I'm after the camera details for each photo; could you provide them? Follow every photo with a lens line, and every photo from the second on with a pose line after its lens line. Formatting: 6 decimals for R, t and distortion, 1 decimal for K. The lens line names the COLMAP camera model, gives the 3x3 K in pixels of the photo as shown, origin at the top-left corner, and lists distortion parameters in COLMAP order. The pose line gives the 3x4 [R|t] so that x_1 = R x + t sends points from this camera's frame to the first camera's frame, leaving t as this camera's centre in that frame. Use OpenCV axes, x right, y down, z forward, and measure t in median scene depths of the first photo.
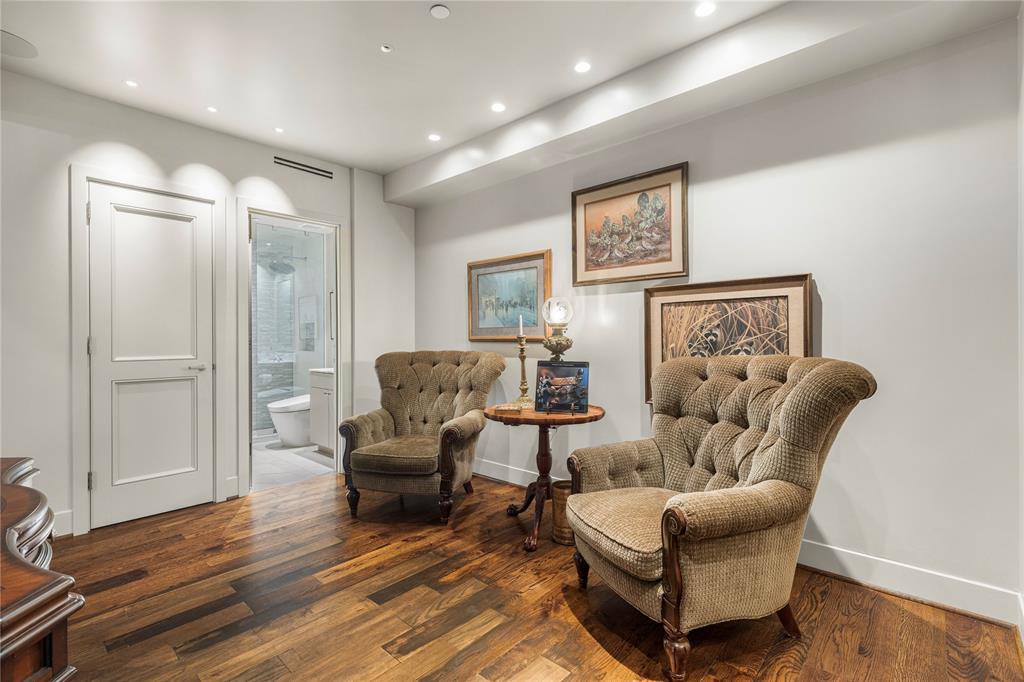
lens RADIAL K [[457.3, 0, 513.7], [0, 457.3, 341.0], [0, 0, 1]] dist [0.003965, 0.000679]
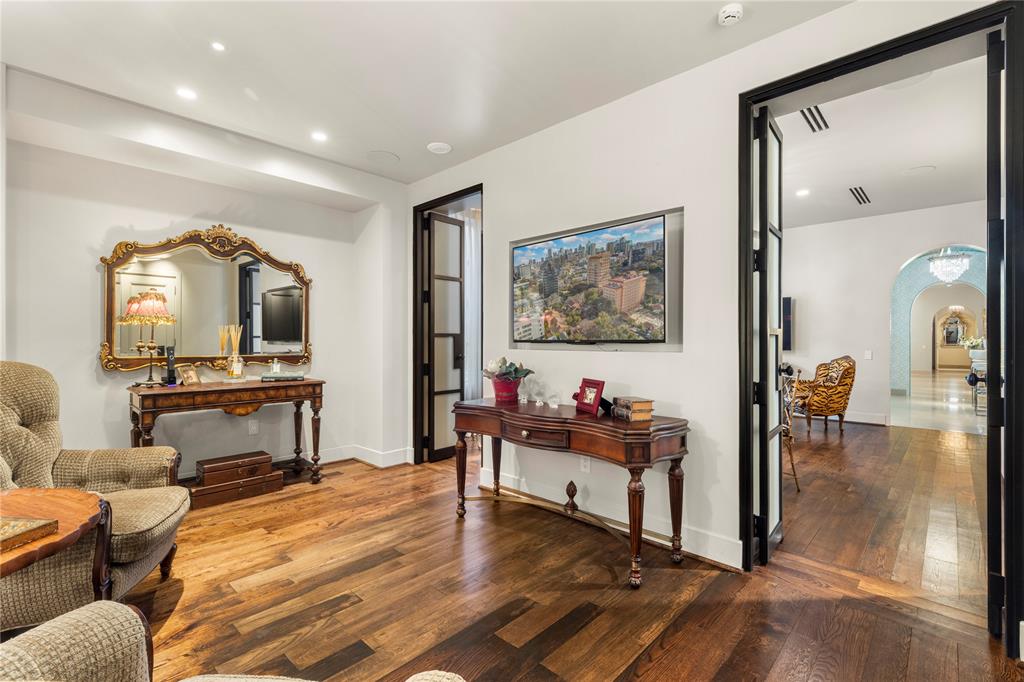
lens RADIAL K [[457.3, 0, 508.9], [0, 457.3, 340.9], [0, 0, 1]] dist [0.003965, 0.000679]
pose [[-0.999610, 0.001781, 0.027871, -0.653850], [0.001637, 0.999985, -0.005176, 0.002361], [-0.027880, -0.005129, -0.999598, 2.035001]]
